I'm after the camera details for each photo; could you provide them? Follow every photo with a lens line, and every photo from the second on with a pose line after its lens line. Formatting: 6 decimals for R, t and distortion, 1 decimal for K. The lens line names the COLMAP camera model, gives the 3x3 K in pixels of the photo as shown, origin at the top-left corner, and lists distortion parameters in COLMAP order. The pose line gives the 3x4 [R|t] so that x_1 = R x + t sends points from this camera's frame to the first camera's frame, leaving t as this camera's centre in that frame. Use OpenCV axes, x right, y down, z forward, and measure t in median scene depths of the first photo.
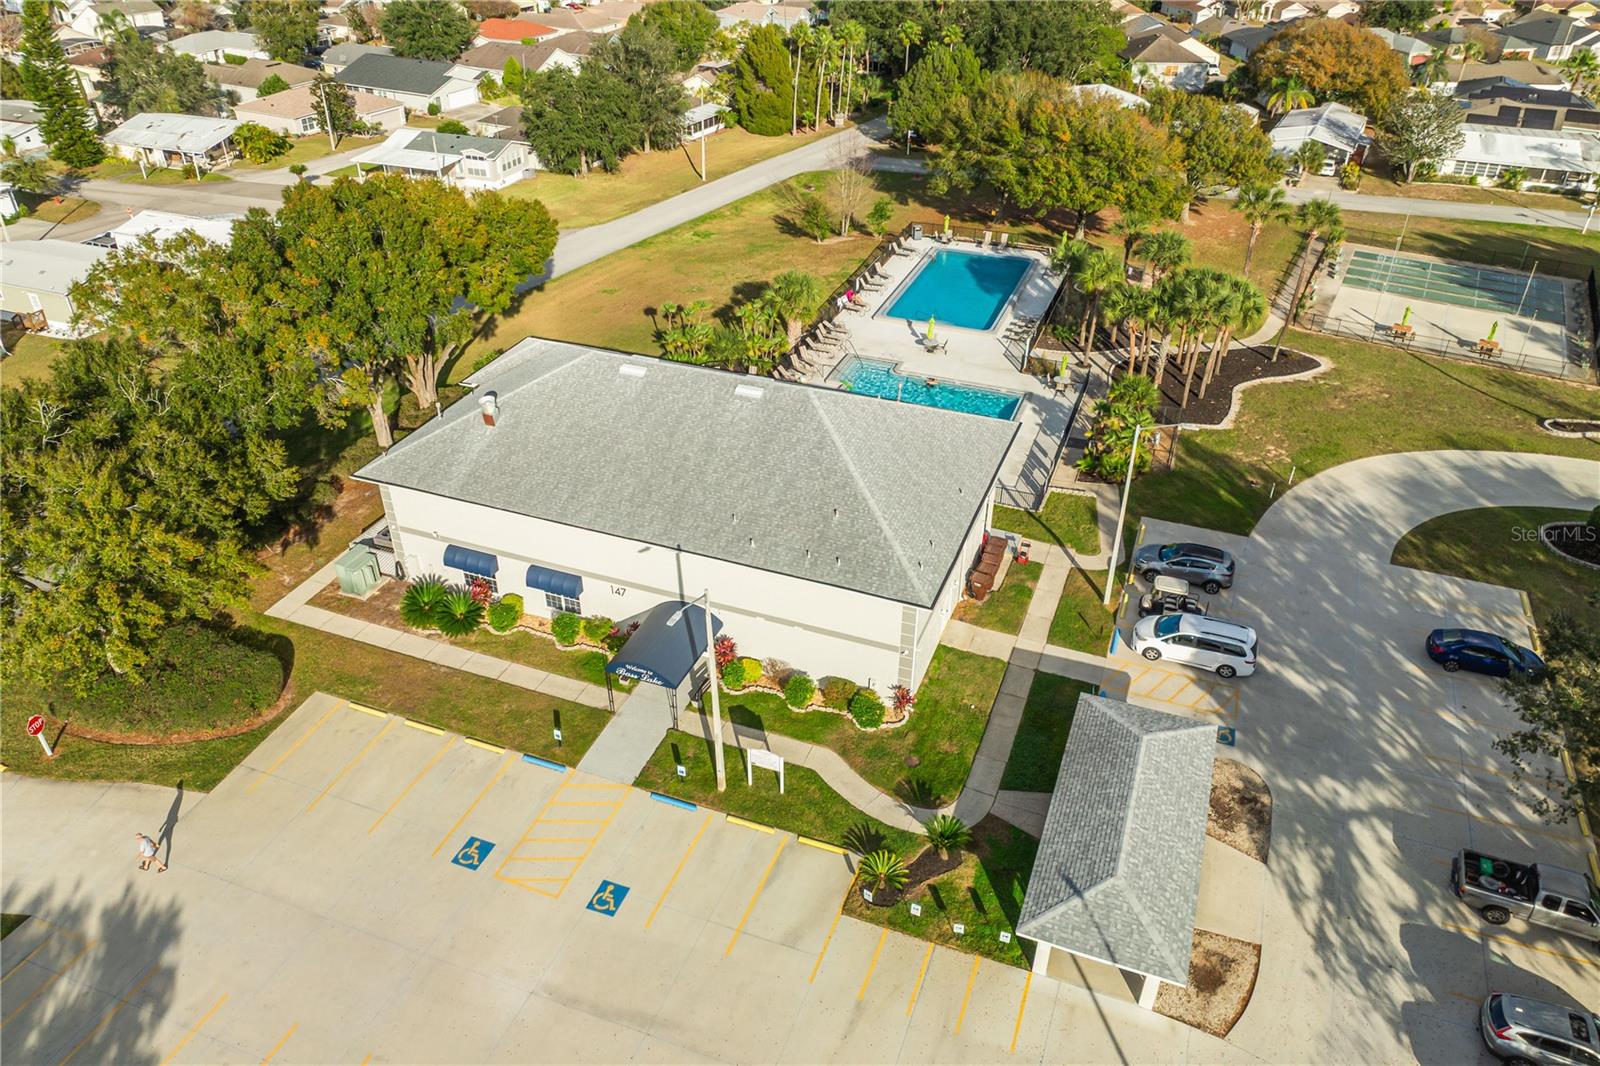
lens RADIAL K [[1125.1, 0, 800.0], [0, 1125.1, 533.0], [0, 0, 1]] dist [-0.002567, 0.000586]
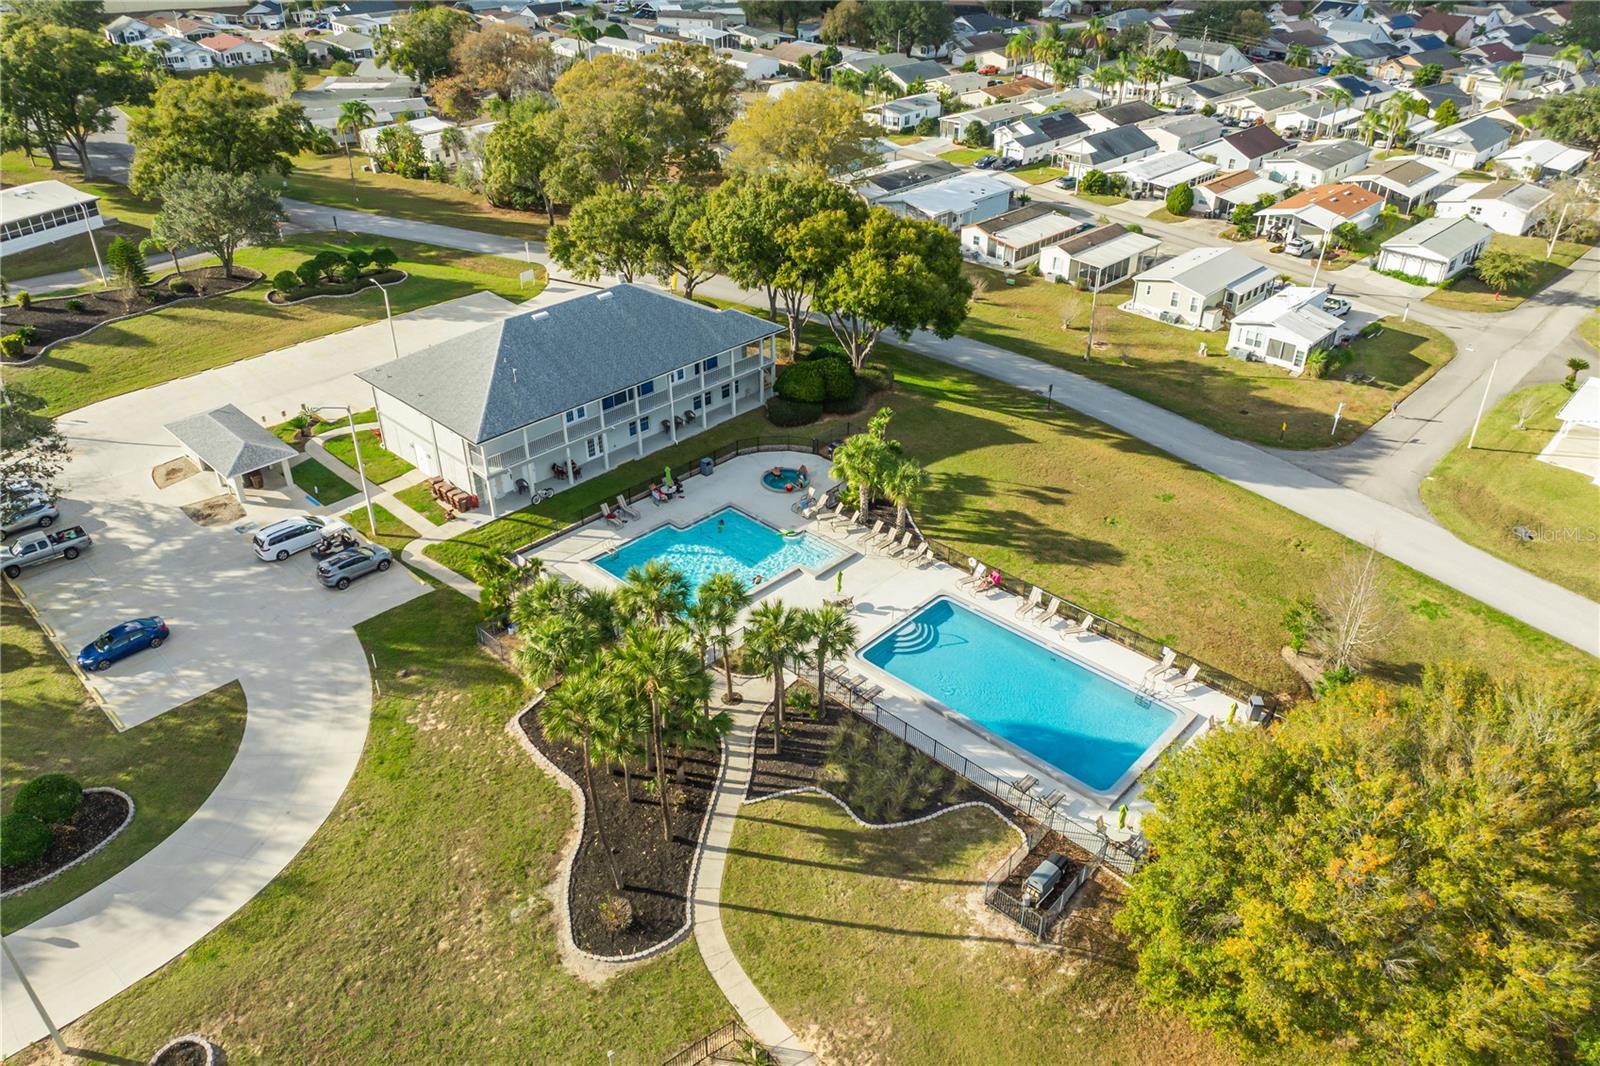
lens RADIAL K [[1107.1, 0, 800.0], [0, 1107.1, 533.0], [0, 0, 1]] dist [-0.029282, -0.001799]
pose [[-0.389838, 0.469797, -0.792033, 1.011817], [-0.502434, 0.612278, 0.610472, -0.914542], [0.771742, 0.635930, -0.002647, 1.238416]]
